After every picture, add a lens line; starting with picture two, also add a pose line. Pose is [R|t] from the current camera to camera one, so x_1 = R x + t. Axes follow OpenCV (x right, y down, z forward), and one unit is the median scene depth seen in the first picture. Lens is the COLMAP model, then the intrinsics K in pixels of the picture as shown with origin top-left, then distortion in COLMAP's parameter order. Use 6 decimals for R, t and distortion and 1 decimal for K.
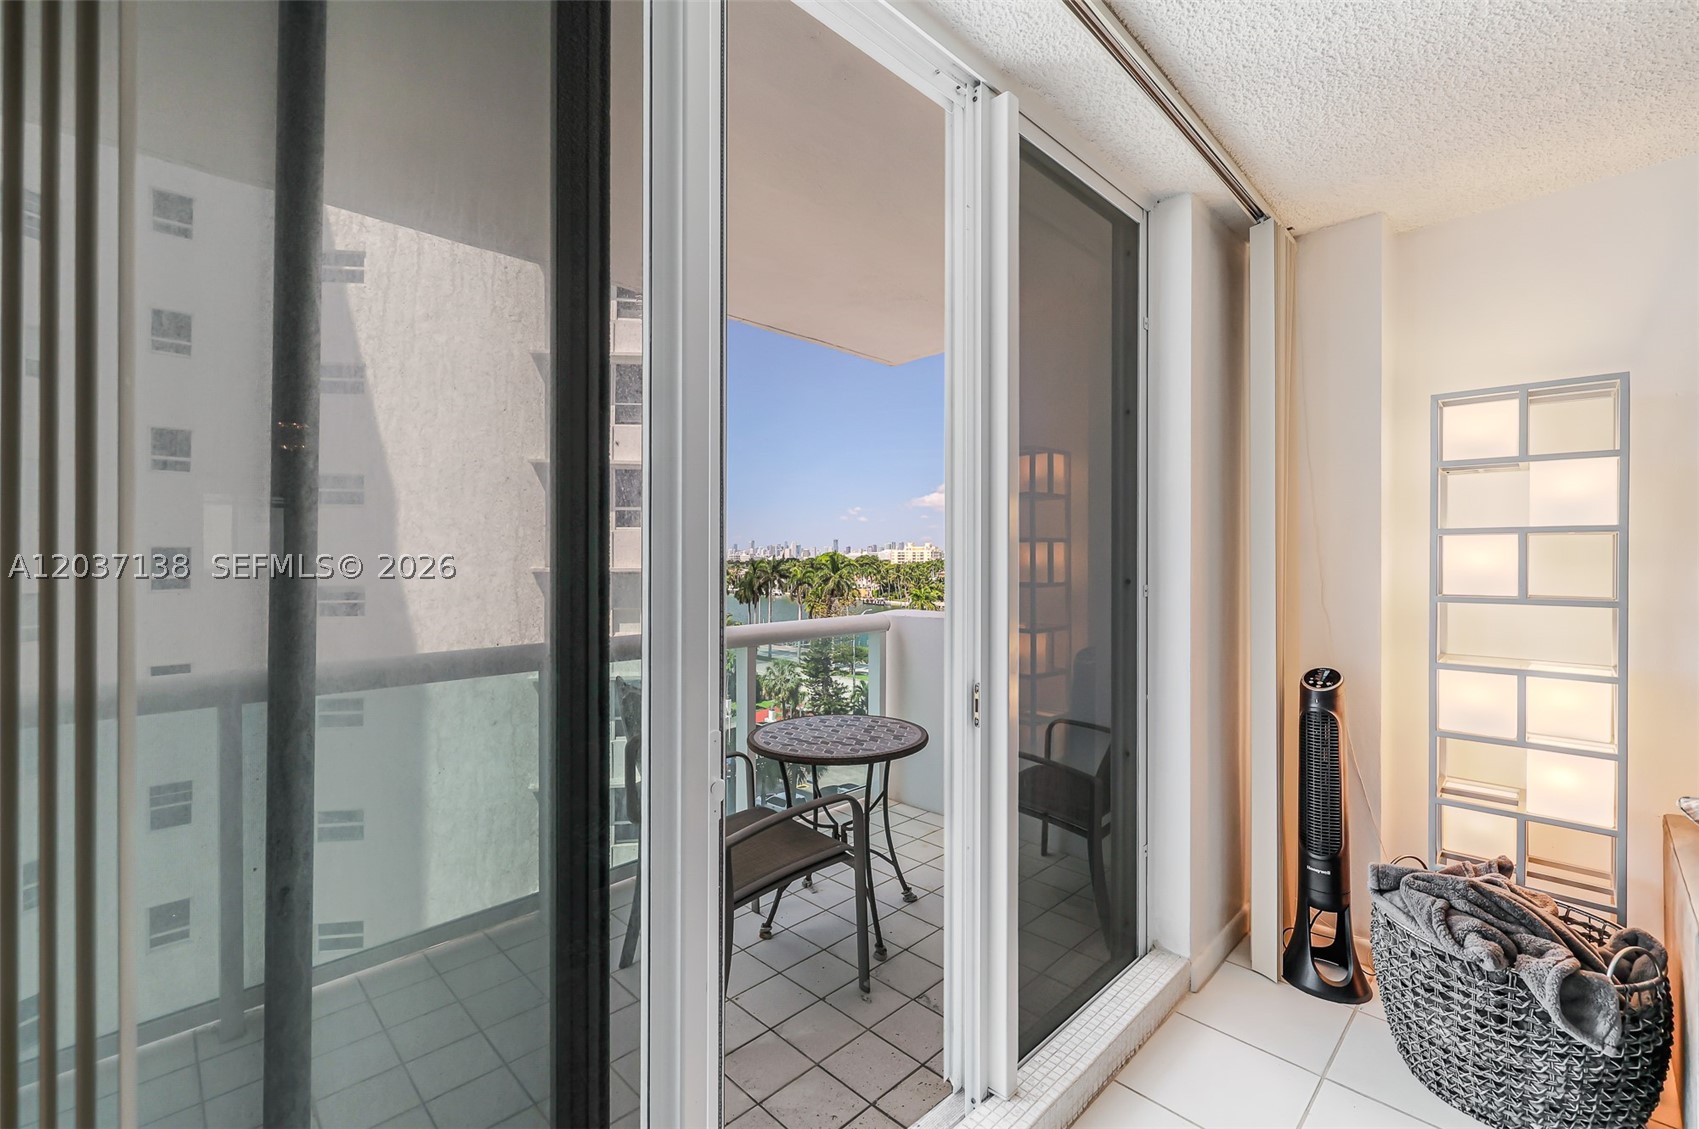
lens RADIAL K [[718.5, 0, 851.3], [0, 718.5, 557.8], [0, 0, 1]] dist [0.000376, -0.000152]
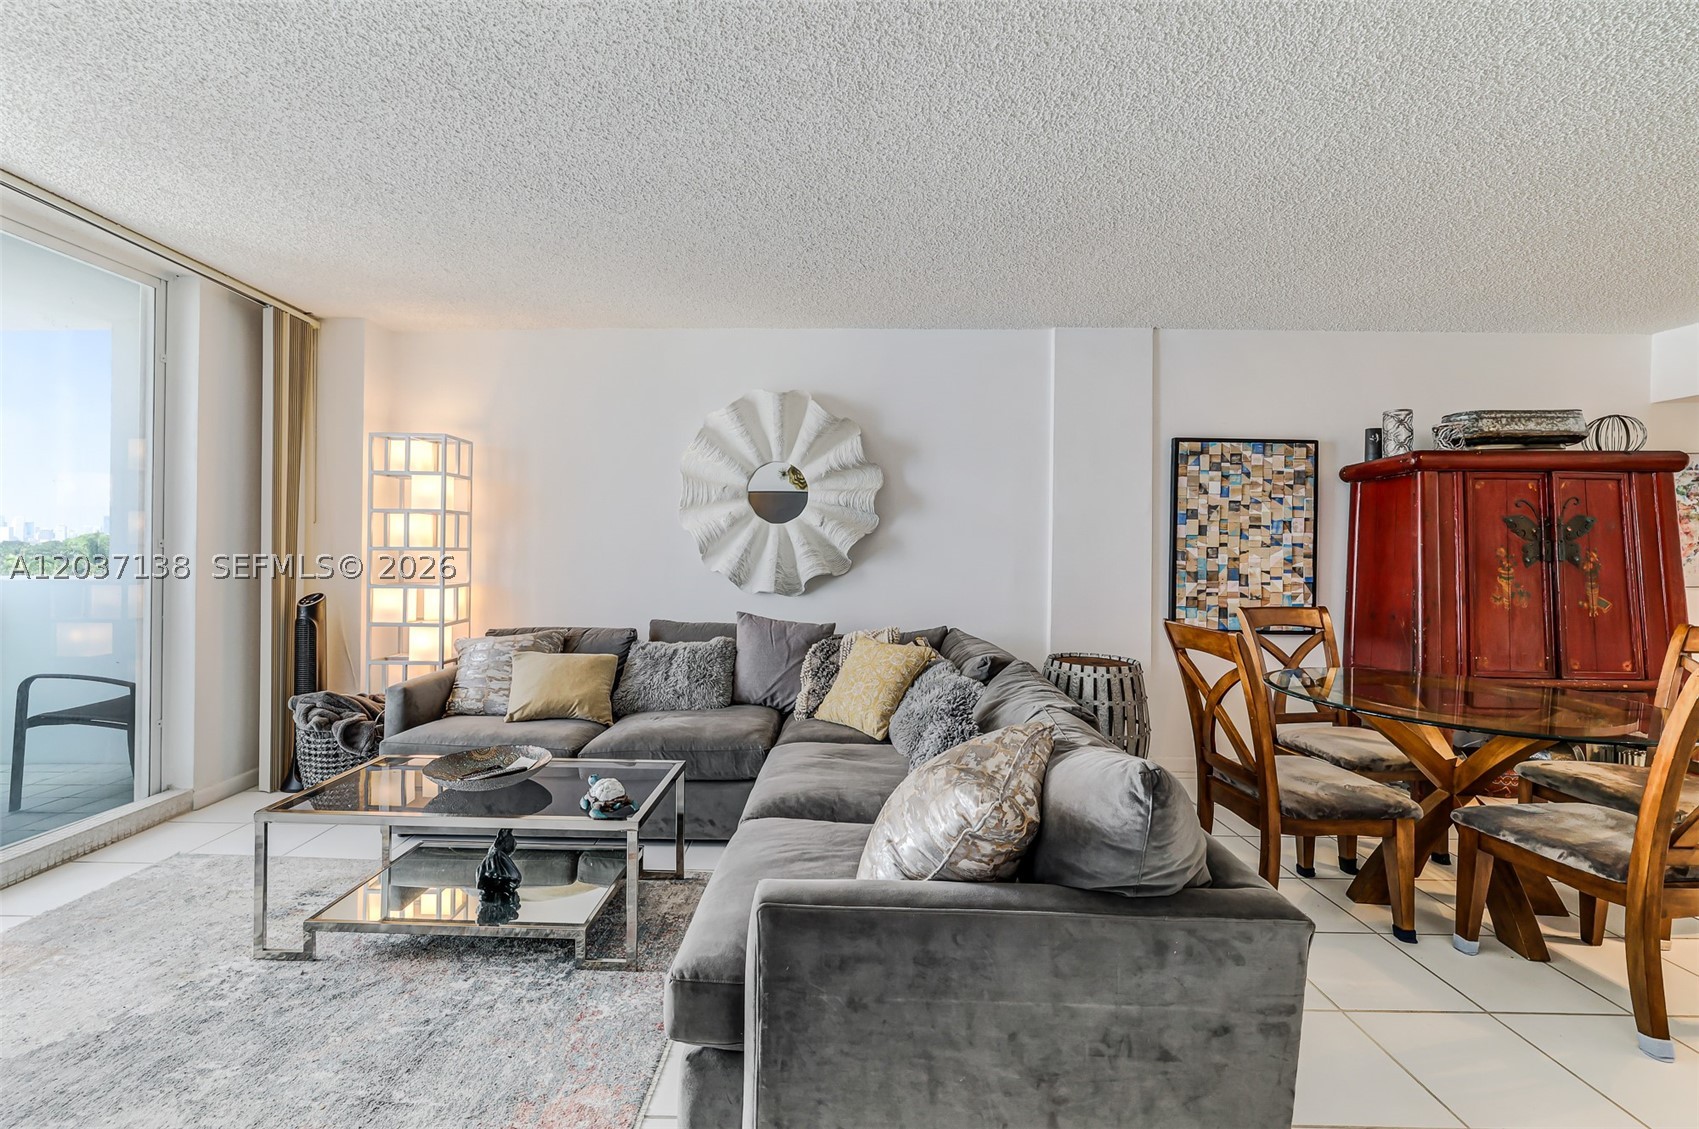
lens RADIAL K [[718.5, 0, 826.2], [0, 718.5, 548.5], [0, 0, 1]] dist [0.000376, -0.000152]
pose [[0.704558, 0.005744, 0.709623, 0.023498], [-0.008640, 0.999963, 0.000485, 0.002946], [-0.709594, -0.006473, 0.704581, -0.069673]]
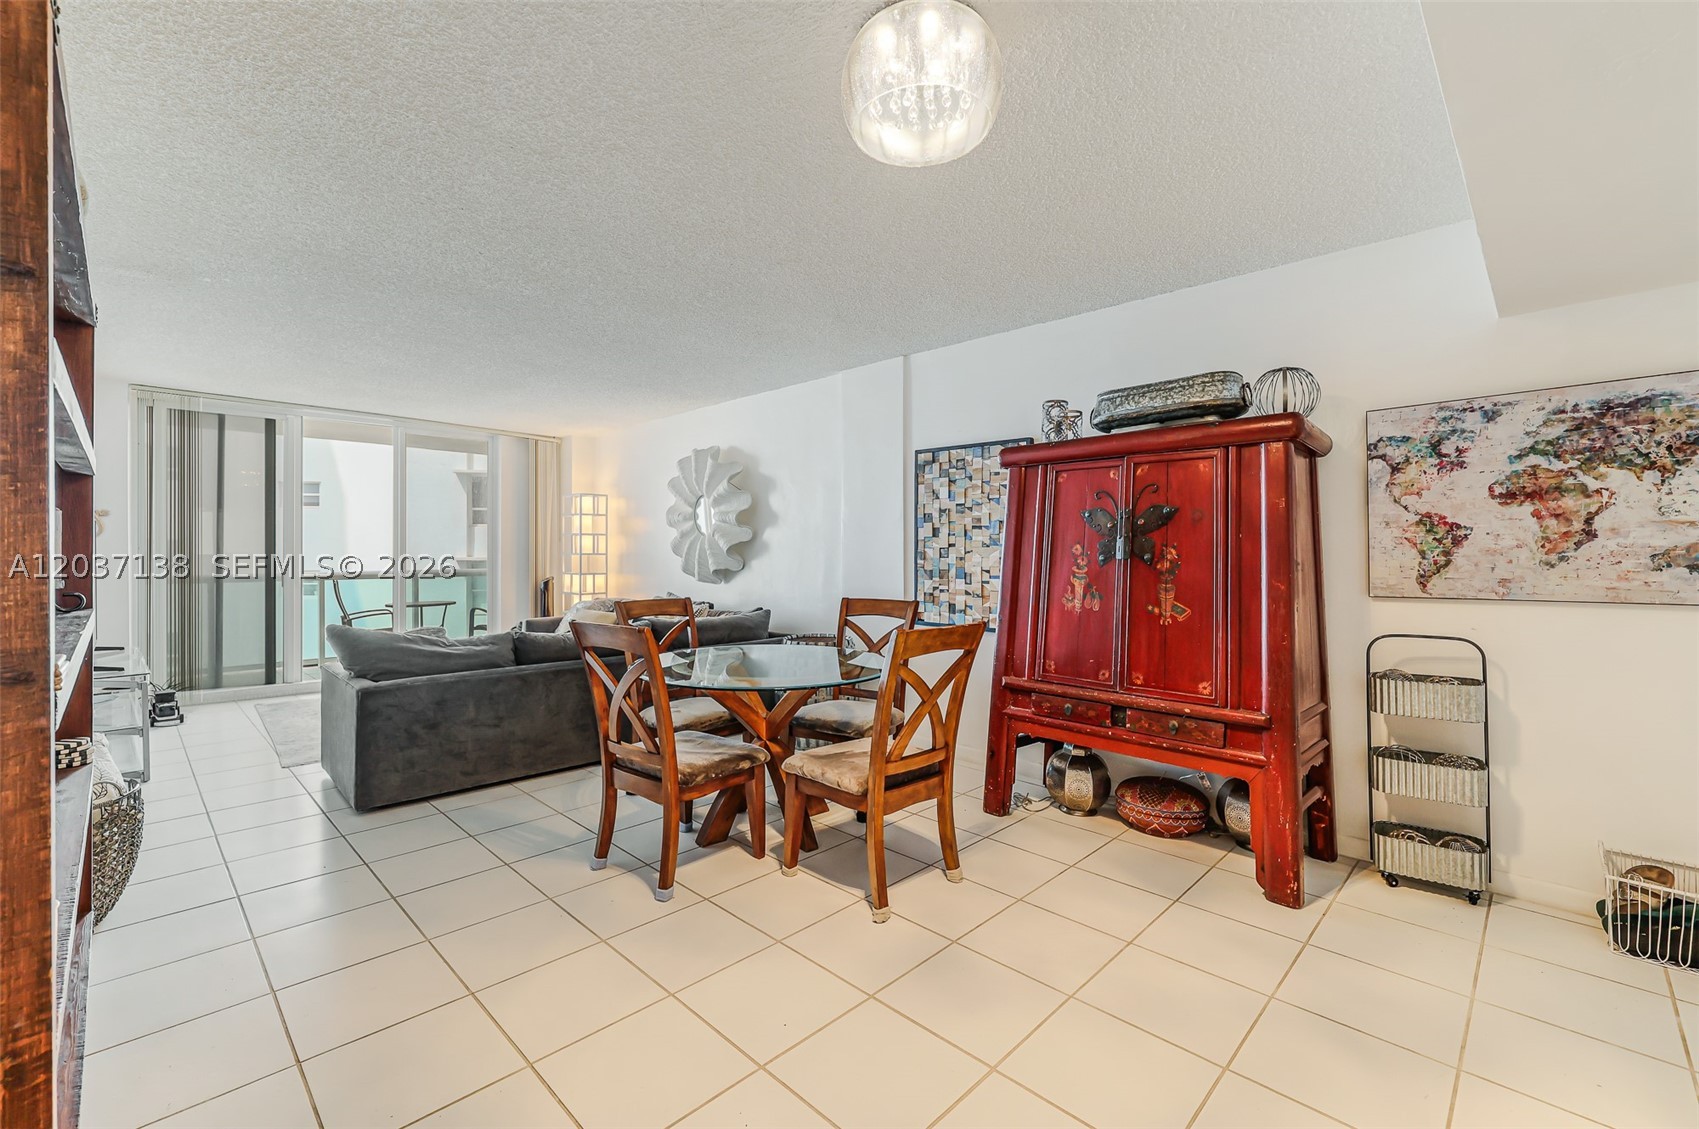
lens RADIAL K [[718.5, 0, 817.2], [0, 718.5, 555.1], [0, 0, 1]] dist [0.000376, -0.000152]
pose [[0.999999, -0.000787, 0.001311, 0.125407], [0.000781, 0.999990, 0.004496, 0.002974], [-0.001314, -0.004495, 0.999989, -0.156072]]
